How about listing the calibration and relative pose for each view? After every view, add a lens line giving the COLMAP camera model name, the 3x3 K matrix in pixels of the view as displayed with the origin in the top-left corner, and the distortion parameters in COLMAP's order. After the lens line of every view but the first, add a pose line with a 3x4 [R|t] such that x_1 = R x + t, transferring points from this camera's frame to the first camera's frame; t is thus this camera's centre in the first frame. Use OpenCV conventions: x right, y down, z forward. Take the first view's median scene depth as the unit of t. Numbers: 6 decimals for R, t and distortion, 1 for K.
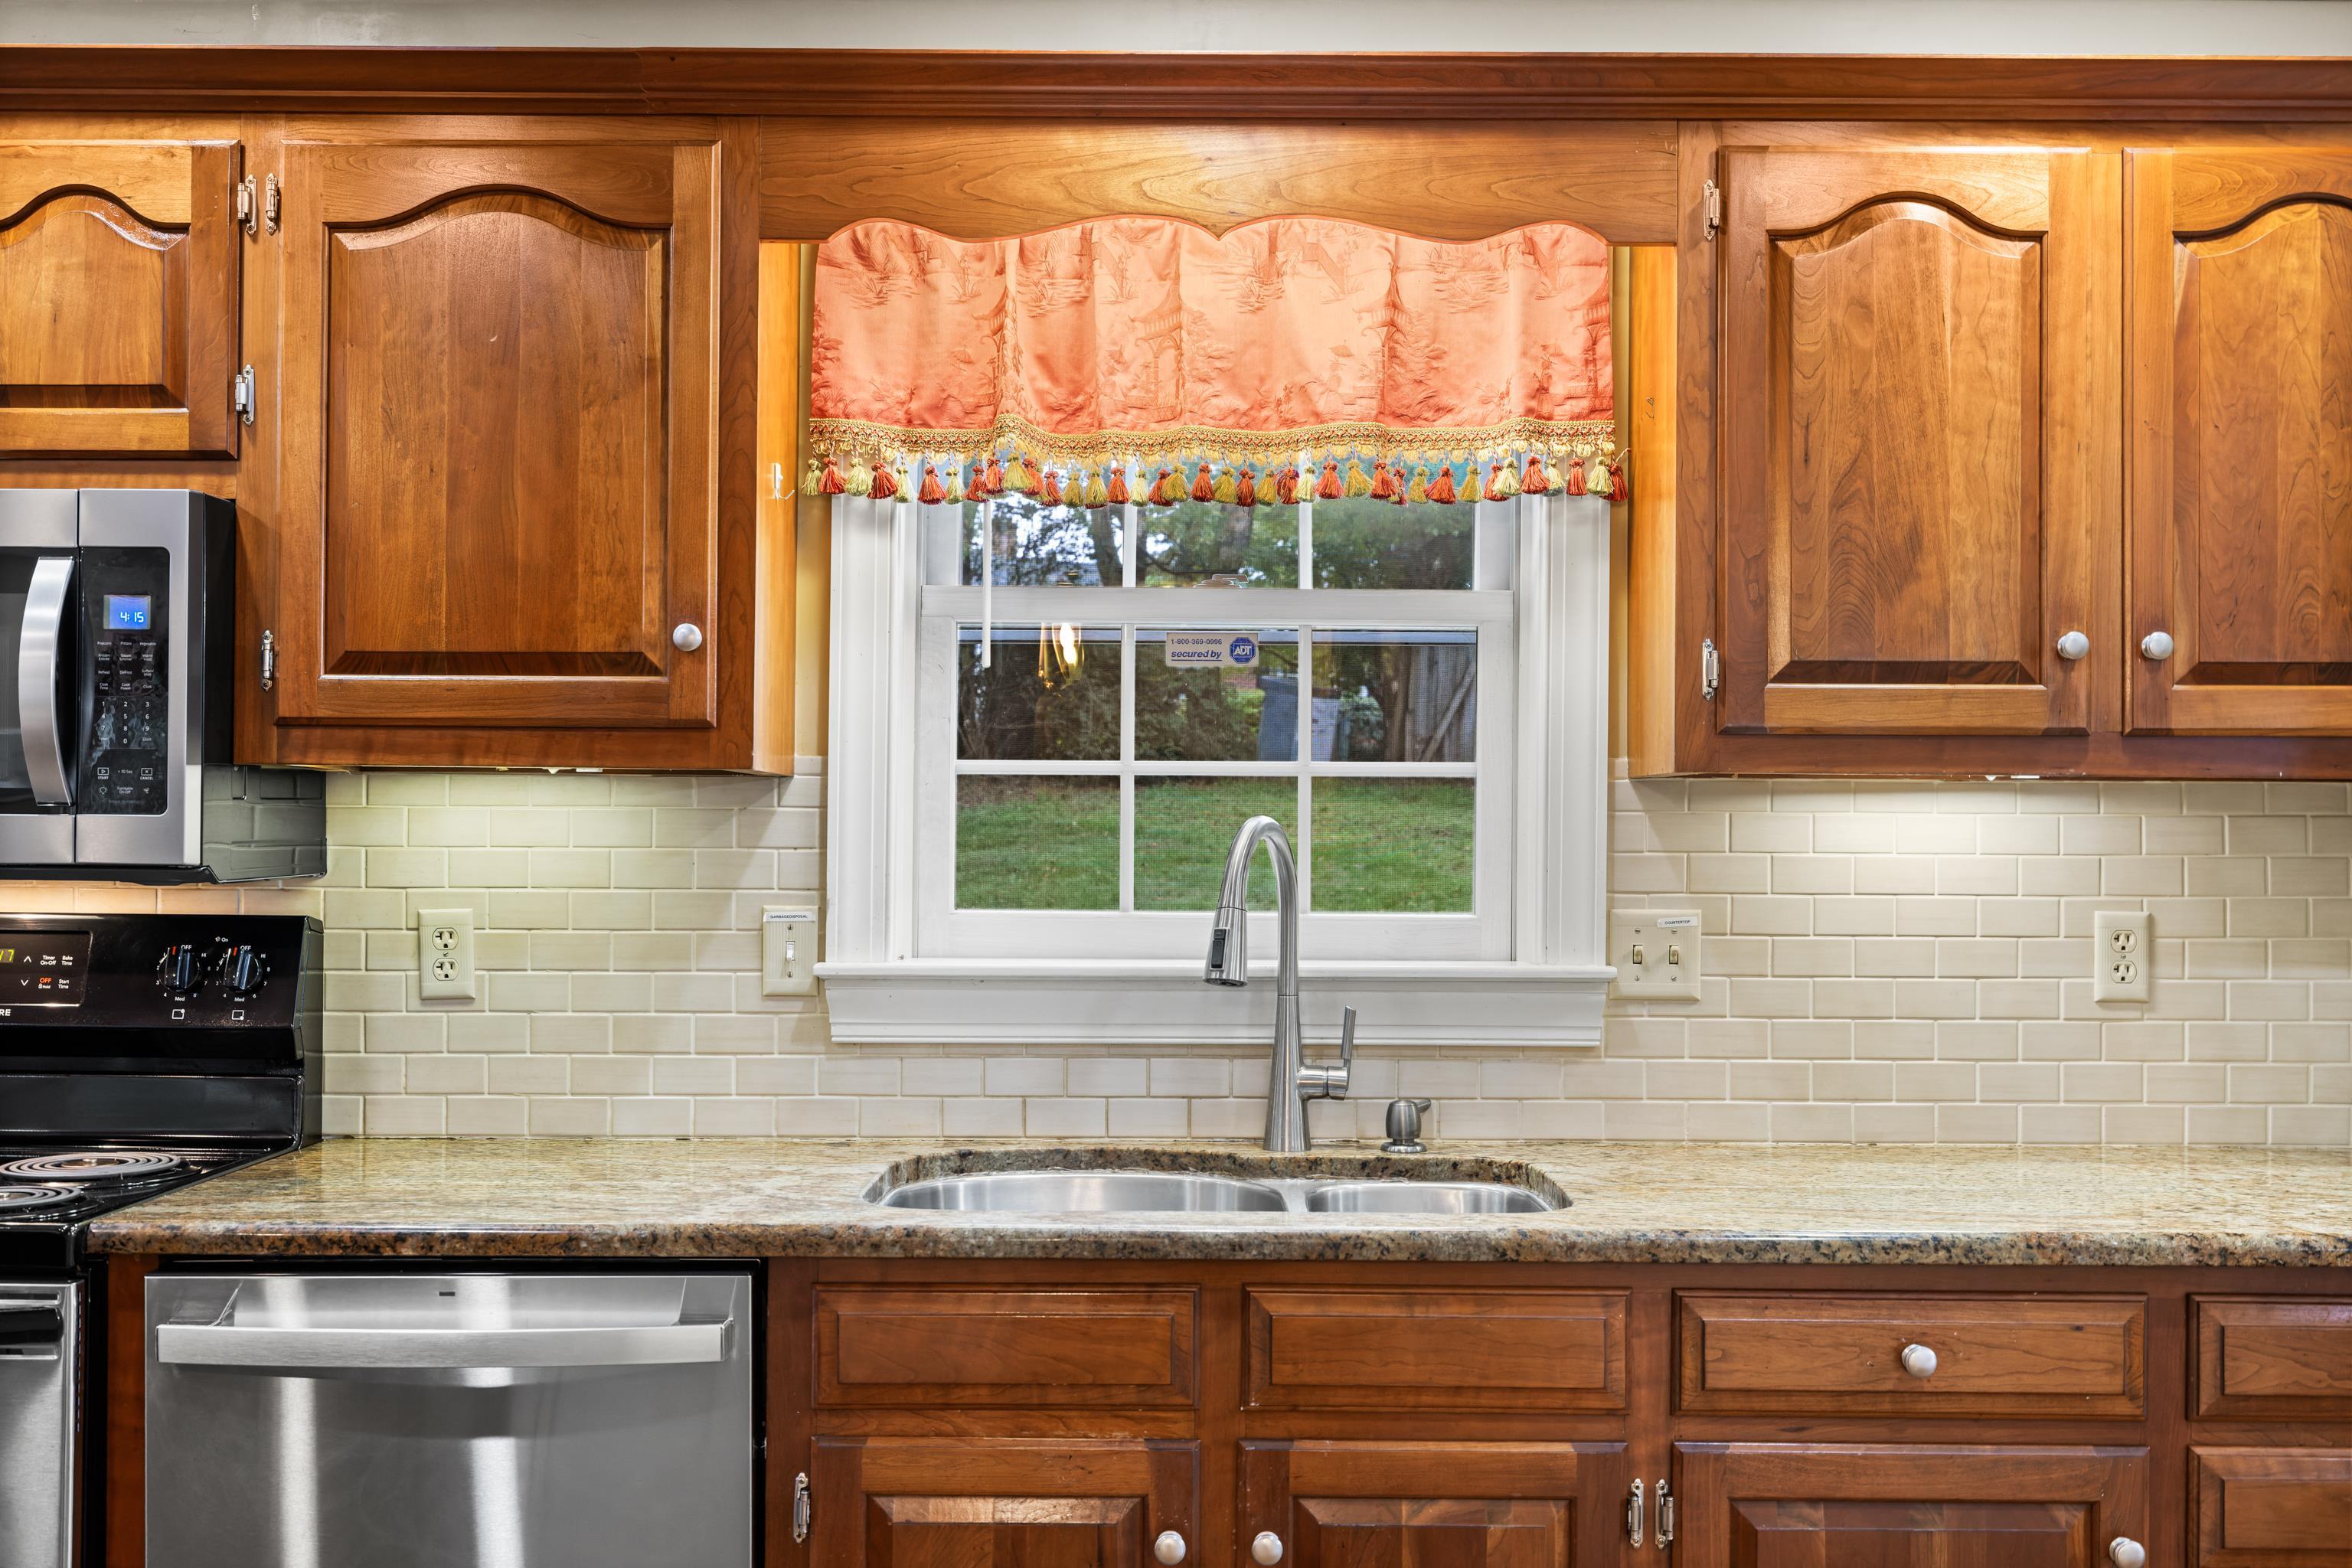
lens RADIAL K [[2309.4, 0, 1201.3], [0, 2309.4, 813.2], [0, 0, 1]] dist [0.000290, 0.000000]
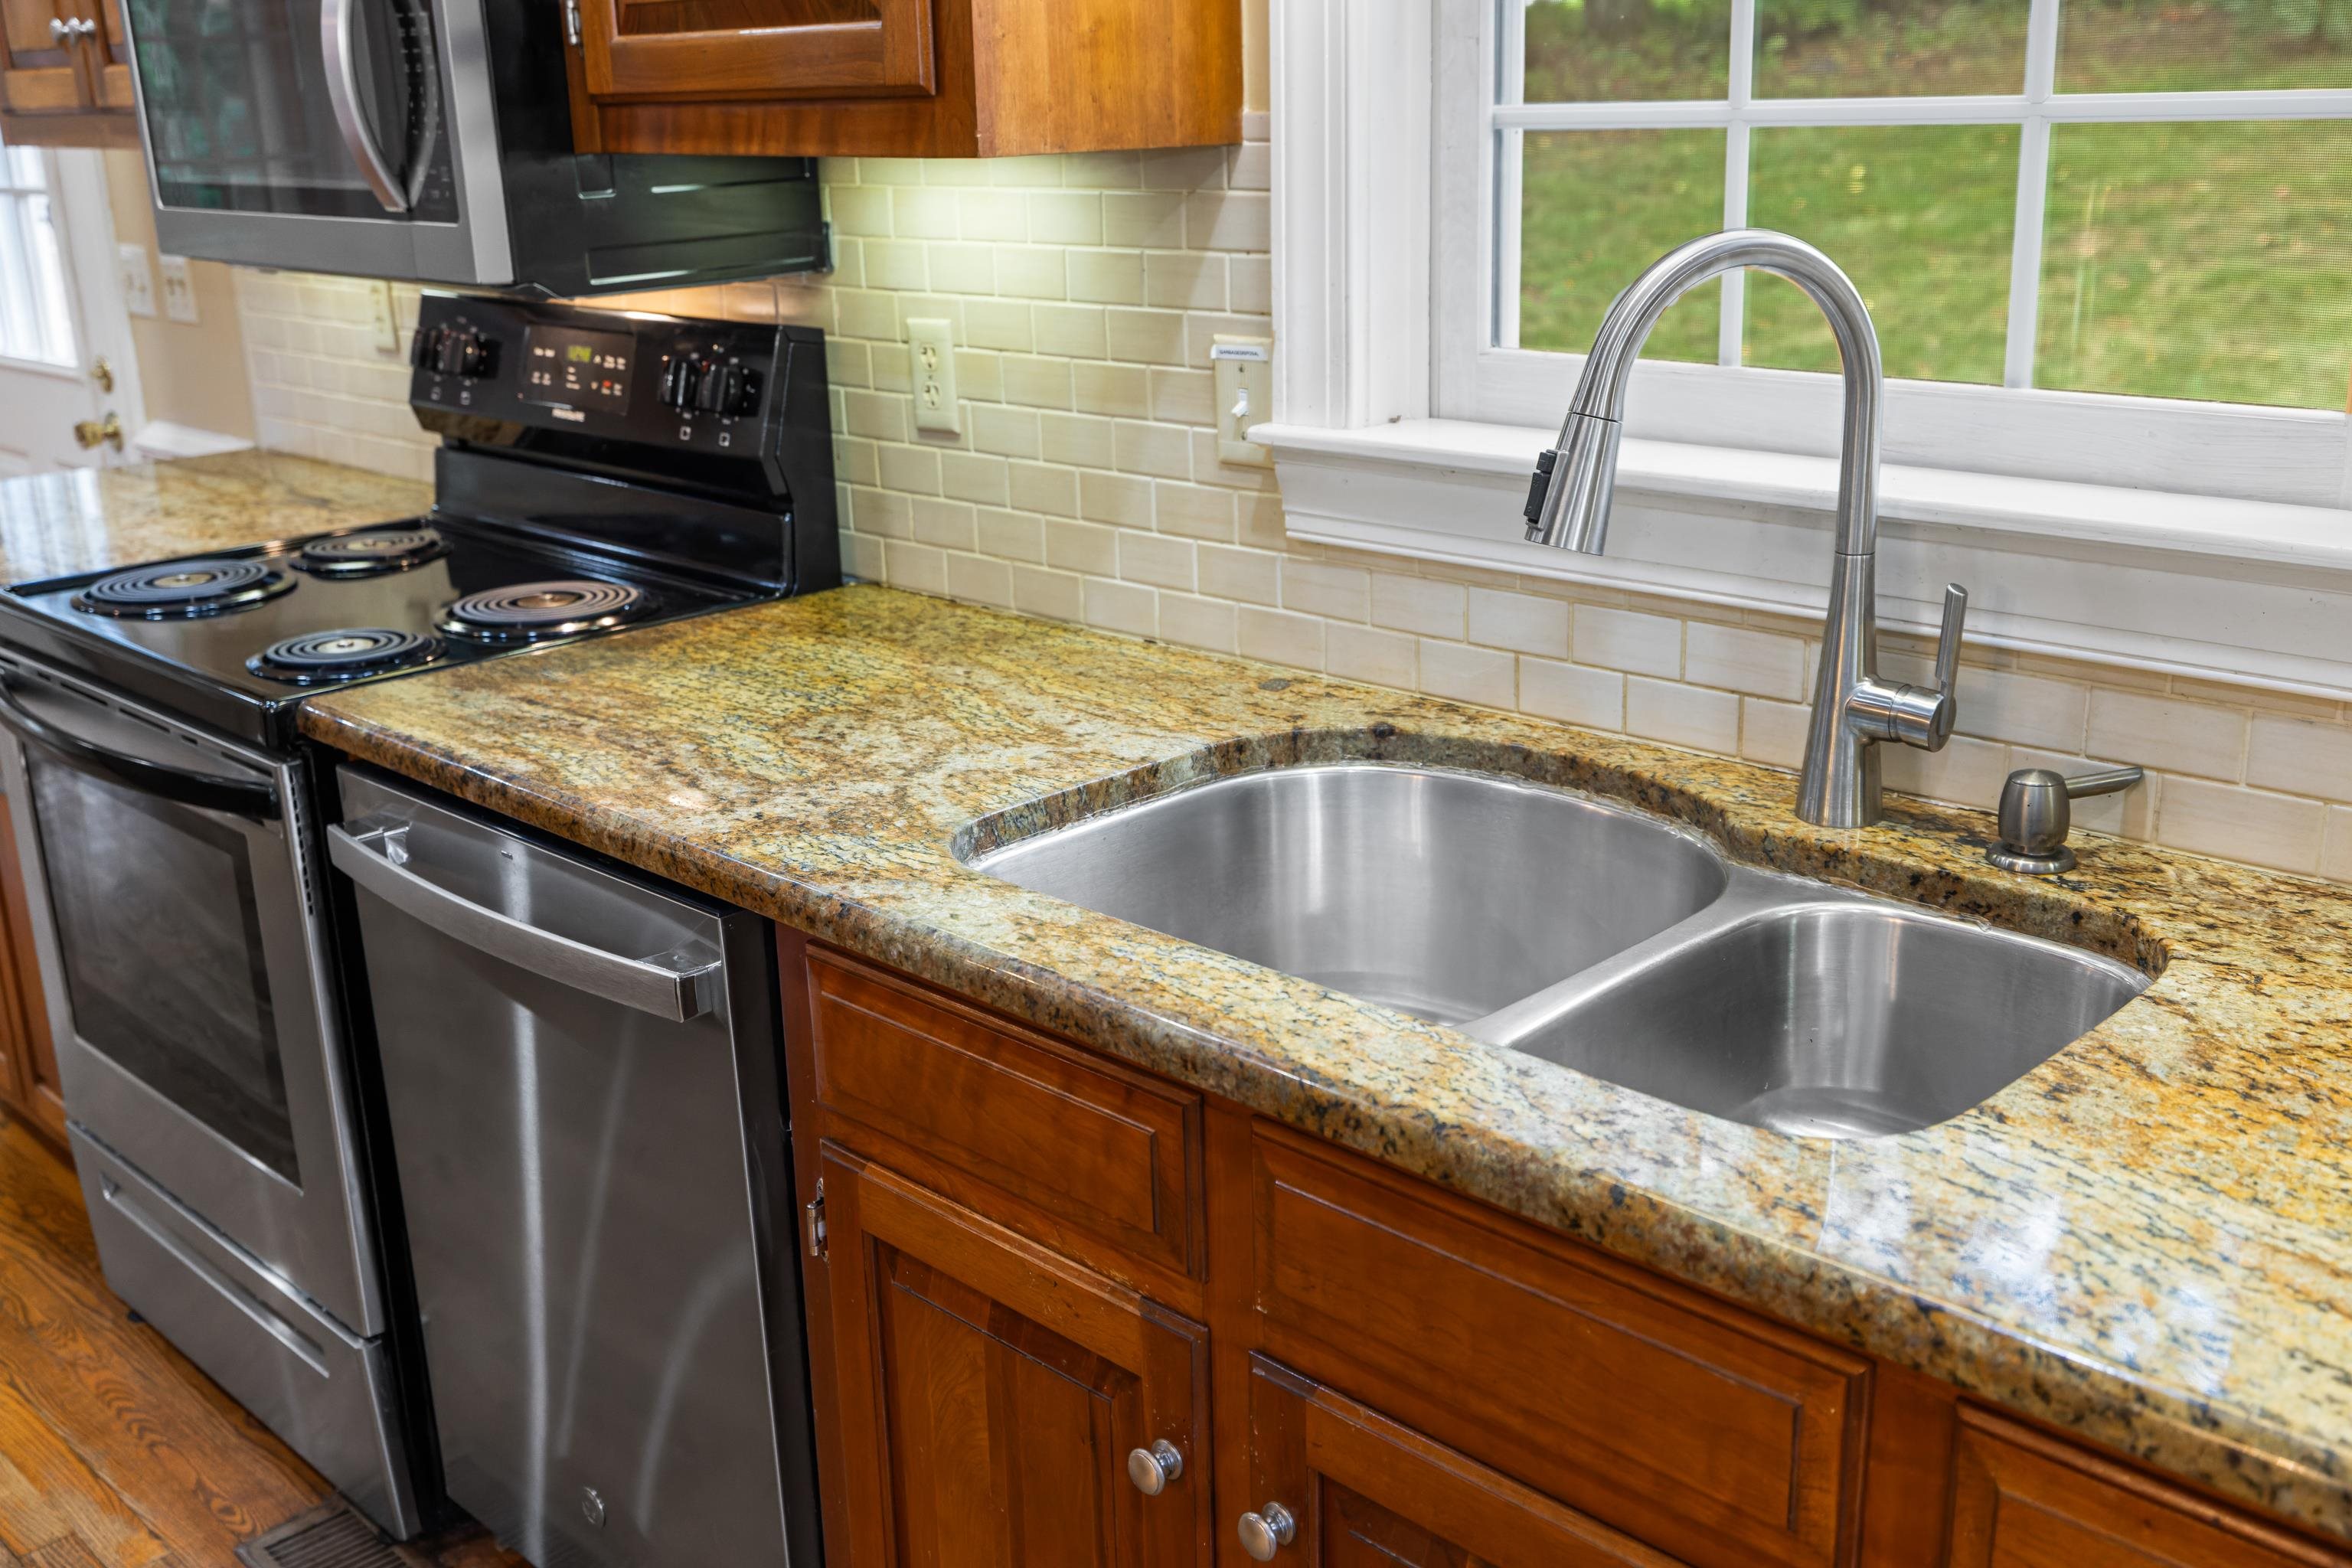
lens RADIAL K [[2309.4, 0, 1132.5], [0, 2309.4, 758.2], [0, 0, 1]] dist [0.000290, 0.000000]
pose [[0.698305, 0.176374, -0.693731, 0.337003], [0.040743, 0.957803, 0.284522, -0.041466], [0.714640, -0.226948, 0.661653, 0.545761]]
